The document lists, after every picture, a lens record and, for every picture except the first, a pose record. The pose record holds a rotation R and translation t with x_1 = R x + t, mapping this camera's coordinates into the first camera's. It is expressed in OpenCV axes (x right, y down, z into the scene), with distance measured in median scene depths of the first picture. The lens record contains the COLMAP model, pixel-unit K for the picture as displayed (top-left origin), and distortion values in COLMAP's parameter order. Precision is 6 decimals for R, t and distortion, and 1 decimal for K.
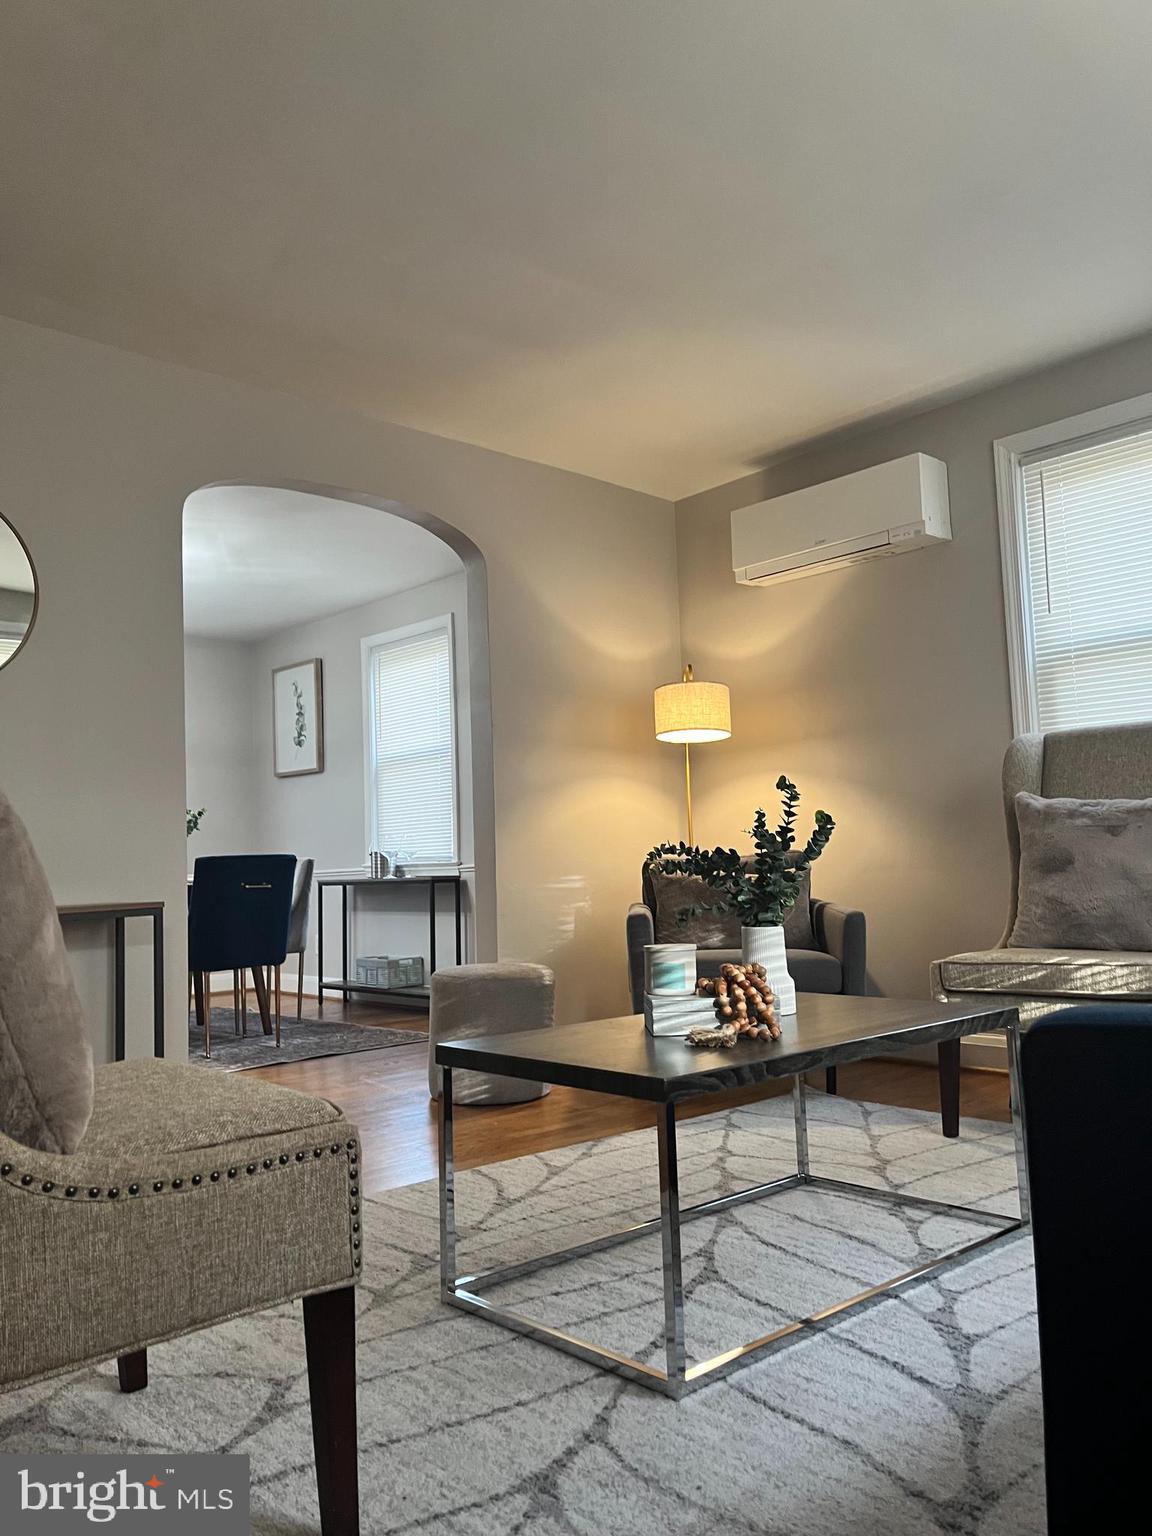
lens RADIAL K [[1155.9, 0, 571.8], [0, 1155.9, 758.7], [0, 0, 1]] dist [0.067251, -0.088465]
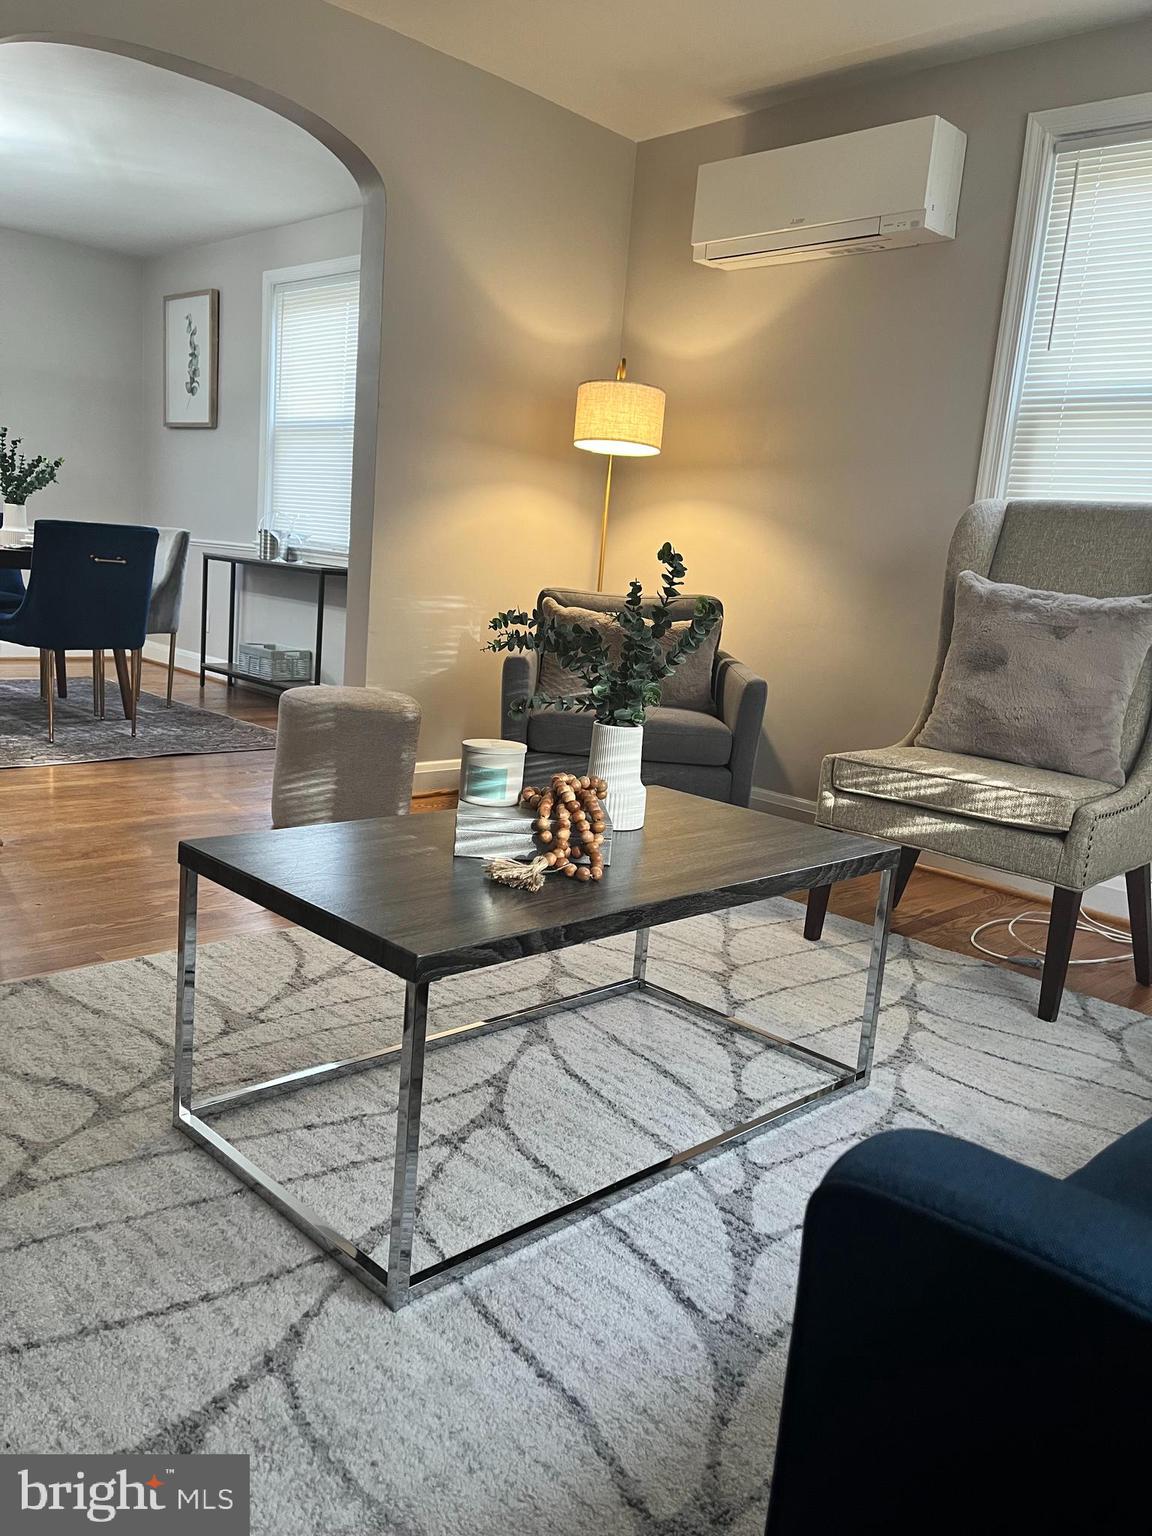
lens RADIAL K [[1155.9, 0, 571.0], [0, 1155.9, 769.8], [0, 0, 1]] dist [0.067251, -0.088465]
pose [[0.992697, 0.104311, 0.060595, 0.080712], [-0.117004, 0.954843, 0.273103, -0.042481], [-0.029371, -0.278199, 0.960074, 0.194576]]
